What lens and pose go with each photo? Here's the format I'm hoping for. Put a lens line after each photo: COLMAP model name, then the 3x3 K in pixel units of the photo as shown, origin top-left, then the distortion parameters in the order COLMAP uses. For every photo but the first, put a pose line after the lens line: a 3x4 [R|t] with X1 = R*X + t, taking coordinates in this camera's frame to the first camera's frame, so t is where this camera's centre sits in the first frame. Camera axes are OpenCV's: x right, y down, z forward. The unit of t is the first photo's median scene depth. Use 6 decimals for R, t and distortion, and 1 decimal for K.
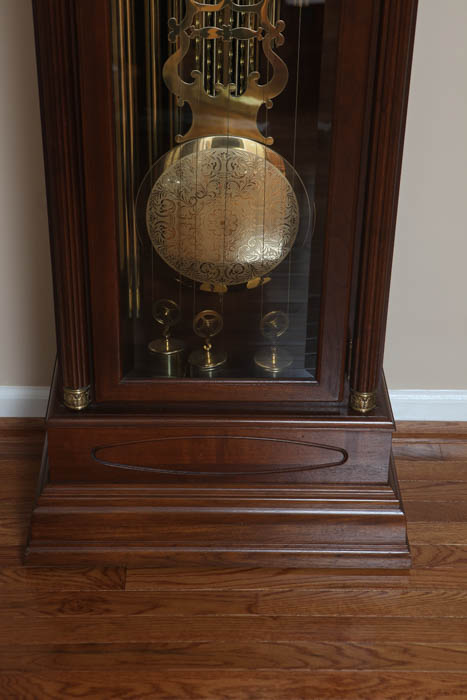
lens RADIAL K [[1410.3, 0, 213.3], [0, 1410.3, 358.8], [0, 0, 1]] dist [0.339133, 0.109308]
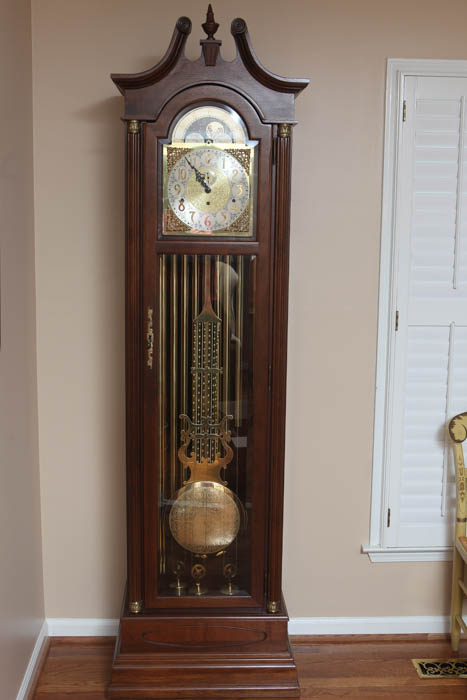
lens RADIAL K [[878.6, 0, 233.8], [0, 878.6, 324.3], [0, 0, 1]] dist [-0.016898, 0.053686]
pose [[0.998693, -0.003076, 0.051020, -0.016676], [0.023806, 0.911301, -0.411053, 0.179145], [-0.045231, 0.411730, 0.910183, -0.340109]]
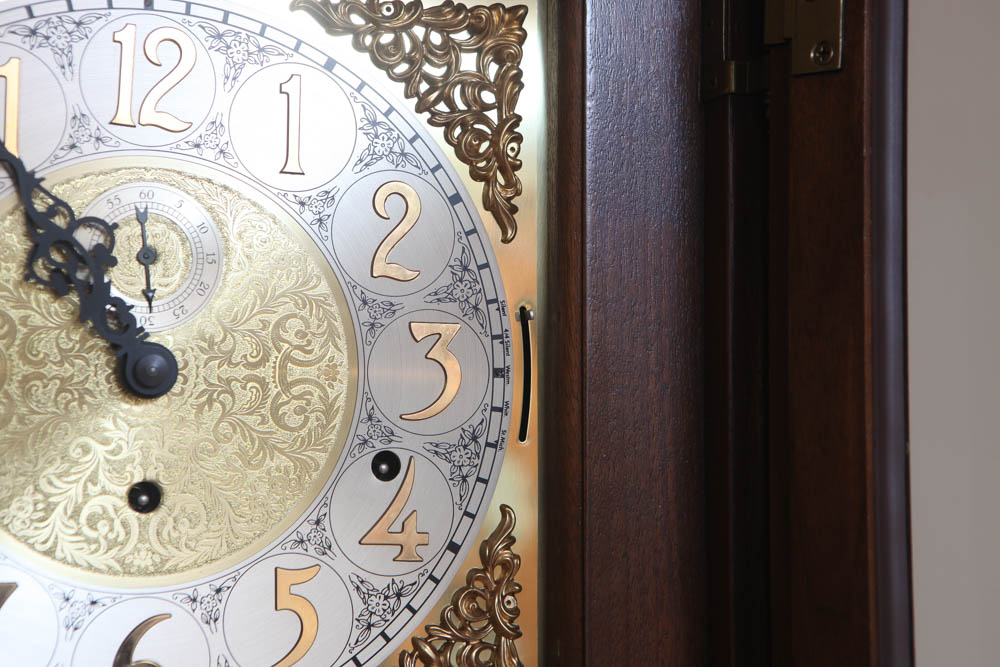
lens RADIAL K [[2014.6, 0, 500.0], [0, 2014.6, 333.5], [0, 0, 1]] dist [0.339133, 0.109308]
pose [[0.970305, 0.000025, 0.241885, -0.011432], [0.141534, 0.810880, -0.567840, -0.312461], [-0.196154, 0.585213, 0.786797, 0.433920]]
